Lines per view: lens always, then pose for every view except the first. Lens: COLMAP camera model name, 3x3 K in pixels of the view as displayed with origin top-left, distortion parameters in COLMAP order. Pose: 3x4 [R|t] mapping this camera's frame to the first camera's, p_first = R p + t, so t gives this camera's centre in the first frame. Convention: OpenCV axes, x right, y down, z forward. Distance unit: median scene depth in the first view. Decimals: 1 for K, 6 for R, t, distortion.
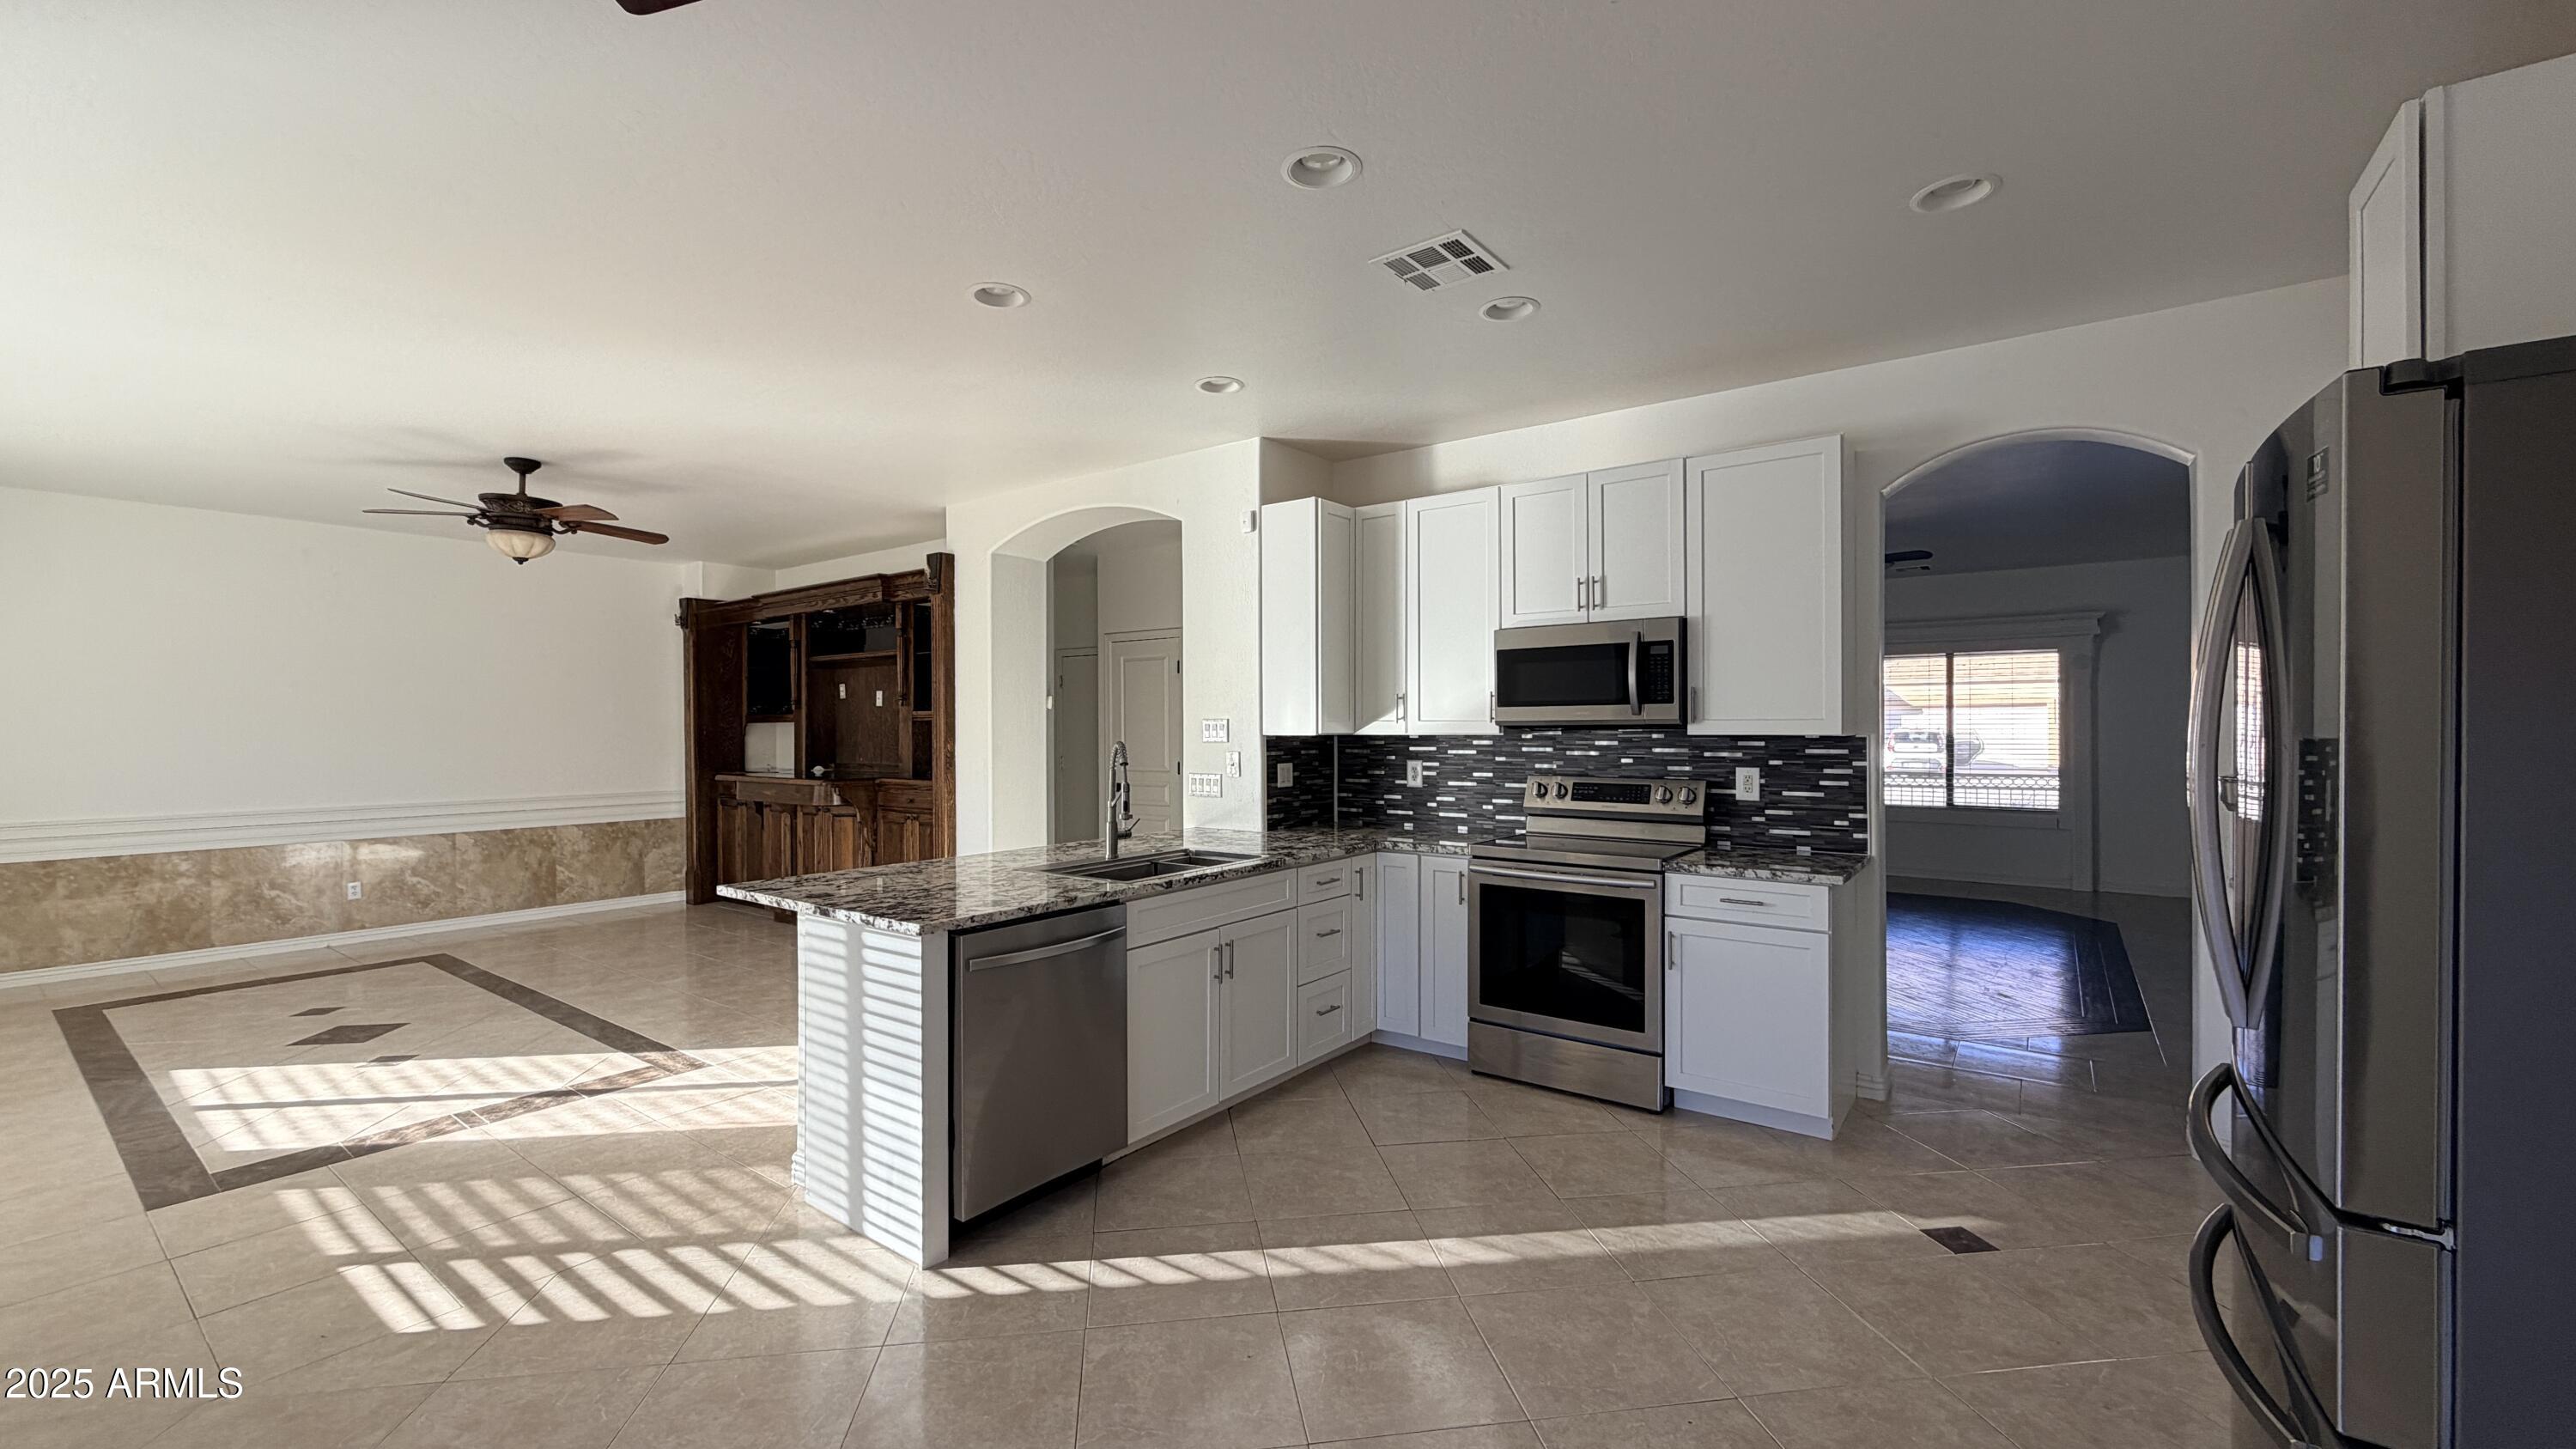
lens RADIAL K [[1025.0, 0, 1274.1], [0, 1025.0, 732.1], [0, 0, 1]] dist [-0.000110, -0.000080]
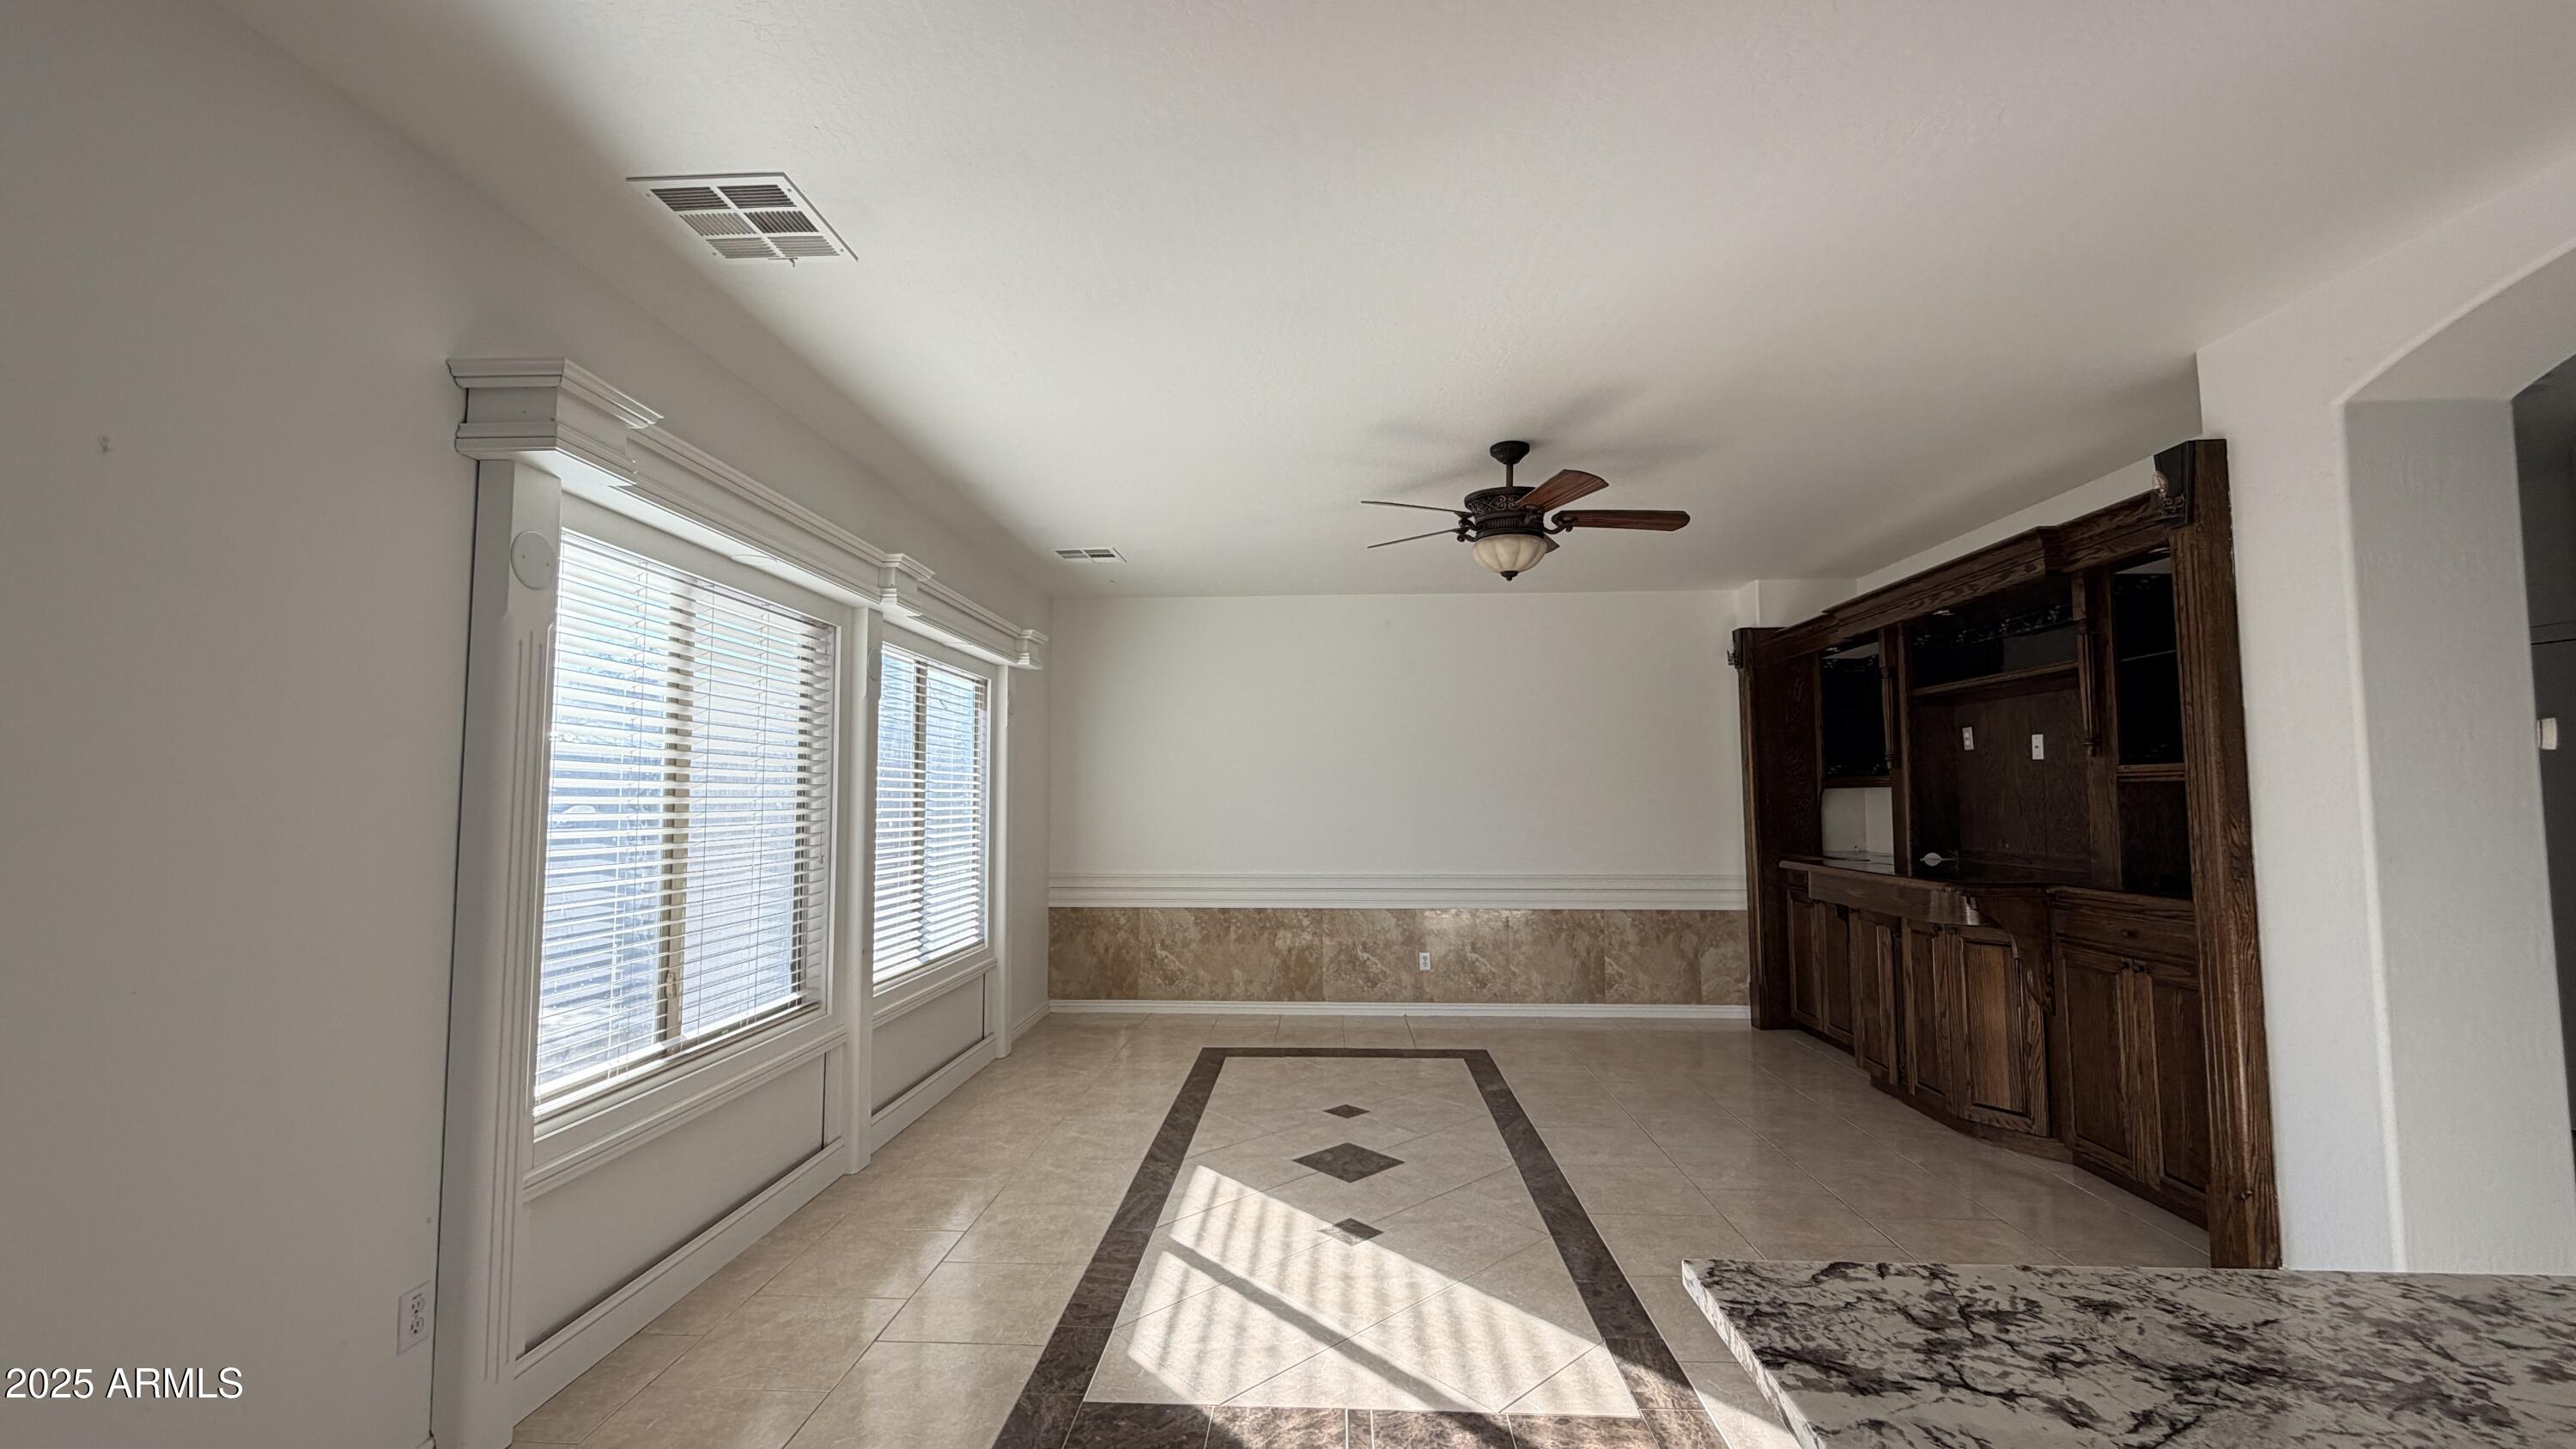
lens RADIAL K [[1019.3, 0, 1288.0], [0, 1019.3, 724.5], [0, 0, 1]] dist [0.000215, 0.000090]
pose [[0.566323, -0.055152, -0.822336, -0.176787], [-0.005209, 0.997499, -0.070487, -0.001690], [0.824167, 0.044201, 0.564619, 0.370389]]
